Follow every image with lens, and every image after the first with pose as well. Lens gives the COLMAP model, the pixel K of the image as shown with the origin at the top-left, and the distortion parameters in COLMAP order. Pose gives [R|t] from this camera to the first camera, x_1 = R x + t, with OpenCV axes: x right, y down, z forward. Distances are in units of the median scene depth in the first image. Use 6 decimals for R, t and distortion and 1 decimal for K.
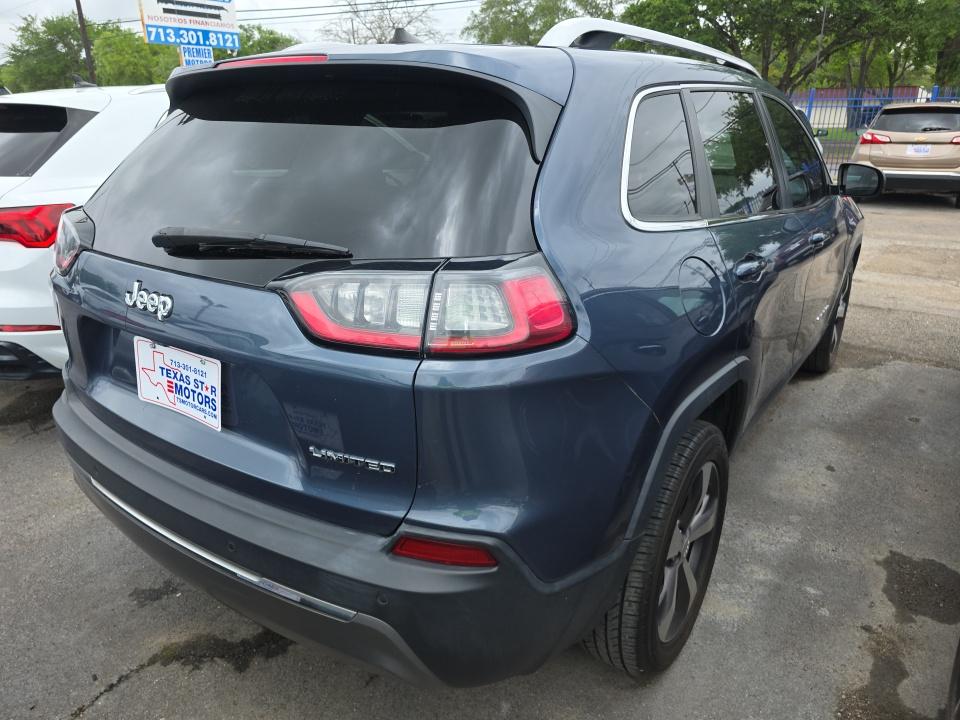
lens RADIAL K [[703.3, 0, 482.5], [0, 703.3, 358.1], [0, 0, 1]] dist [0.048439, -0.058089]
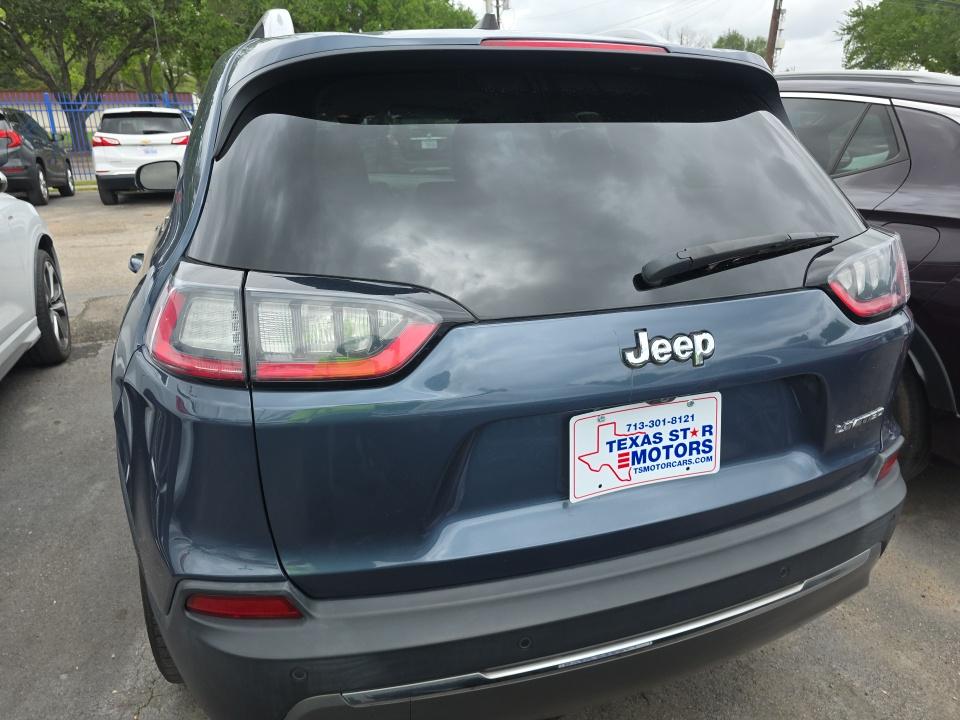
lens RADIAL K [[703.3, 0, 482.5], [0, 703.3, 358.1], [0, 0, 1]] dist [0.048439, -0.058089]
pose [[0.538806, -0.267832, 0.798720, -0.888251], [0.272233, 0.952602, 0.135788, -0.171910], [-0.797231, 0.144275, 0.586181, 0.515212]]
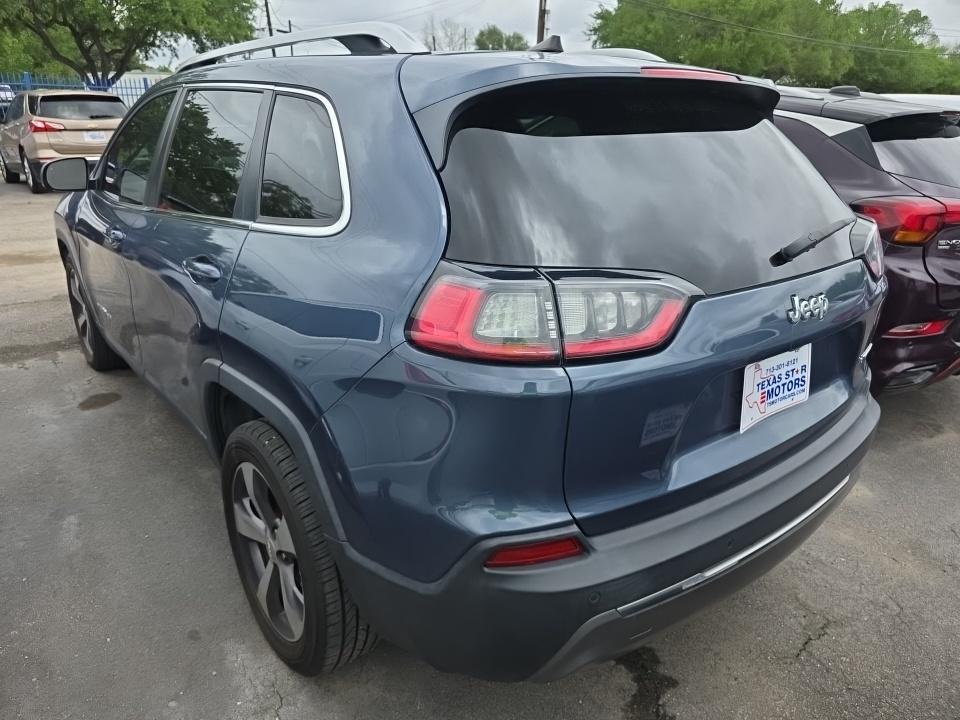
lens RADIAL K [[703.3, 0, 482.5], [0, 703.3, 358.1], [0, 0, 1]] dist [0.048439, -0.058089]
pose [[0.230217, -0.320264, 0.918929, -1.154232], [0.296483, 0.922484, 0.247226, -0.305357], [-0.926875, 0.215531, 0.307324, 0.832462]]
